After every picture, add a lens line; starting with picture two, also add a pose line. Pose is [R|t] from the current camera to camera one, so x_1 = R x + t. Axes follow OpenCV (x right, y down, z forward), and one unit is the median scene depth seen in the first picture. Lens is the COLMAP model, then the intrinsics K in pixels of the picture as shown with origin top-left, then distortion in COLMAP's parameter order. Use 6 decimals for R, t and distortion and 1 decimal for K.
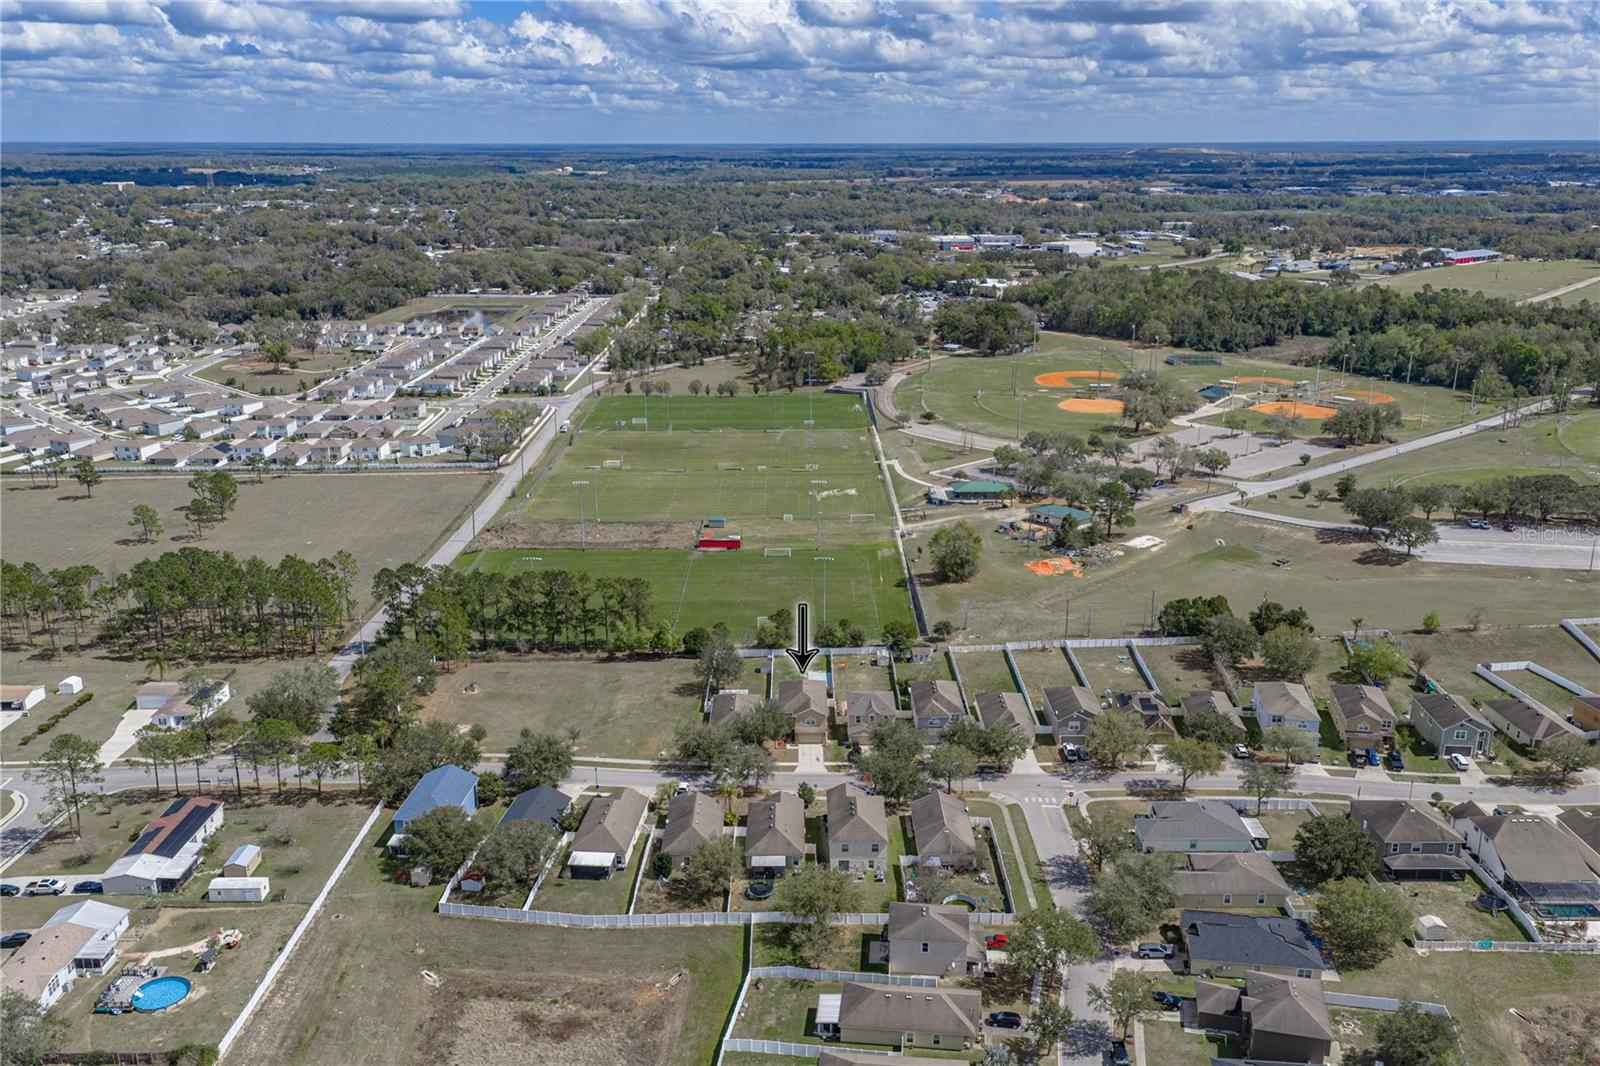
lens RADIAL K [[1310.4, 0, 800.0], [0, 1310.4, 533.0], [0, 0, 1]] dist [0.025389, -0.008665]
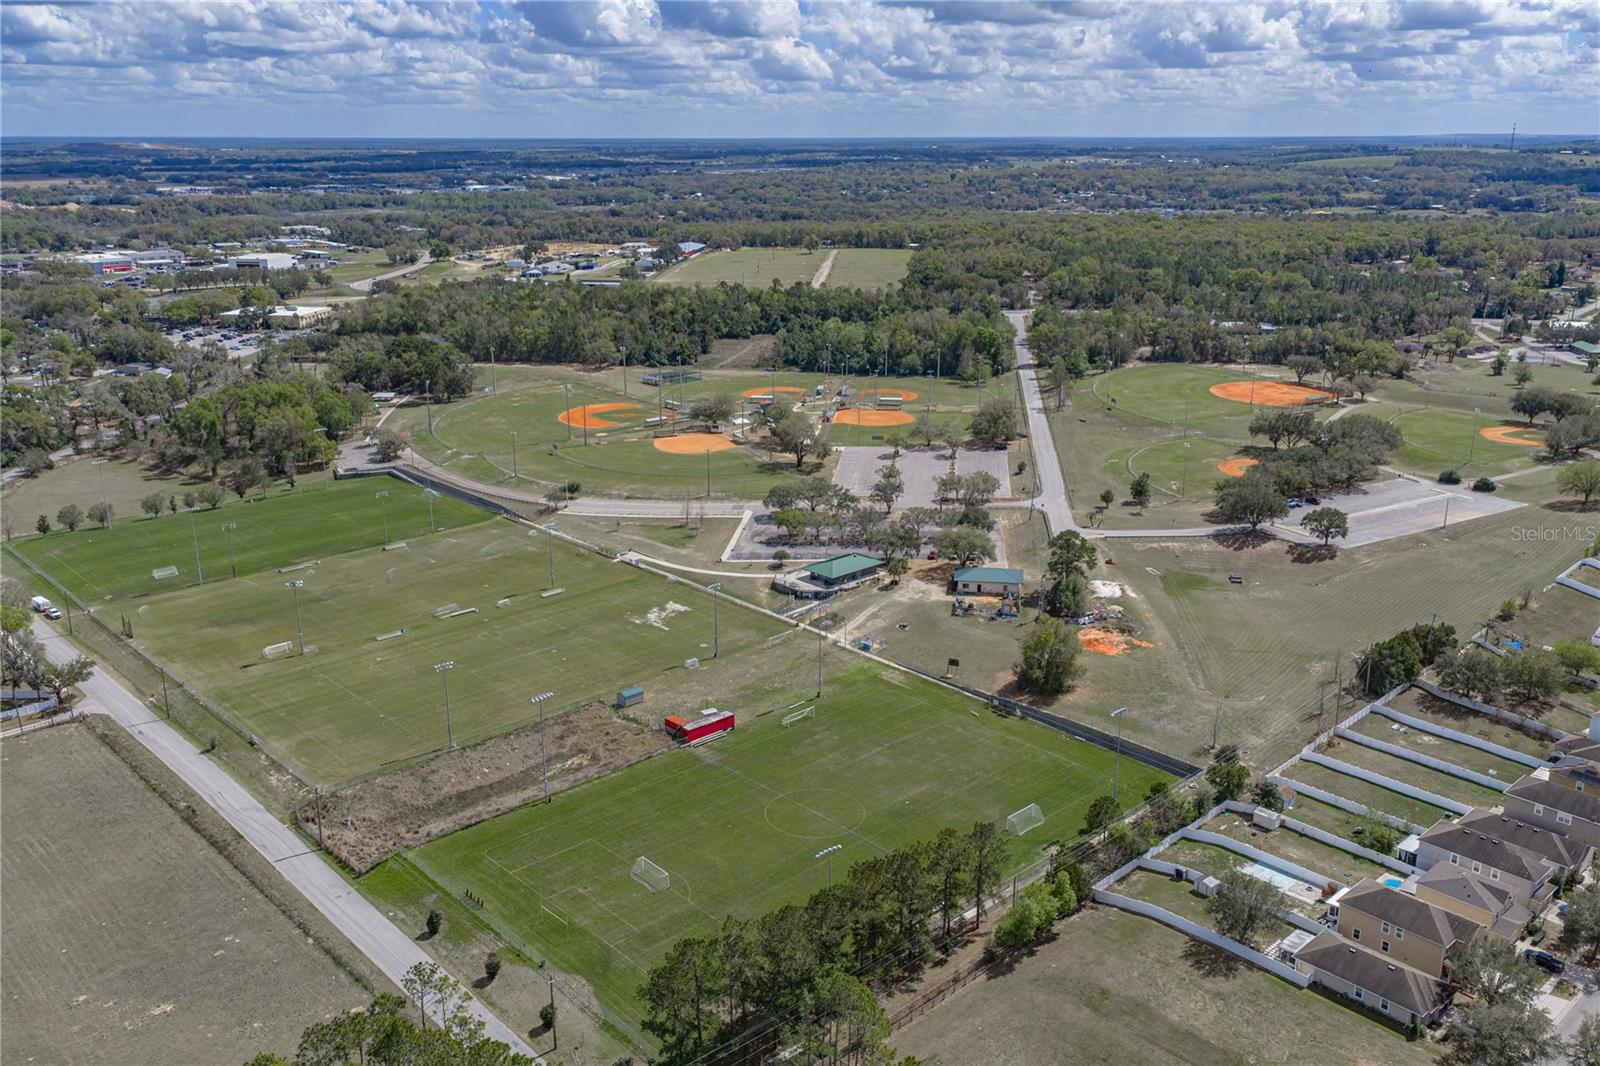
lens RADIAL K [[1310.4, 0, 800.0], [0, 1310.4, 533.0], [0, 0, 1]] dist [0.025389, -0.008665]
pose [[0.734463, -0.196388, 0.649612, -0.428552], [0.194520, 0.977971, 0.075727, -0.127336], [-0.650174, 0.070744, 0.756485, 0.410196]]
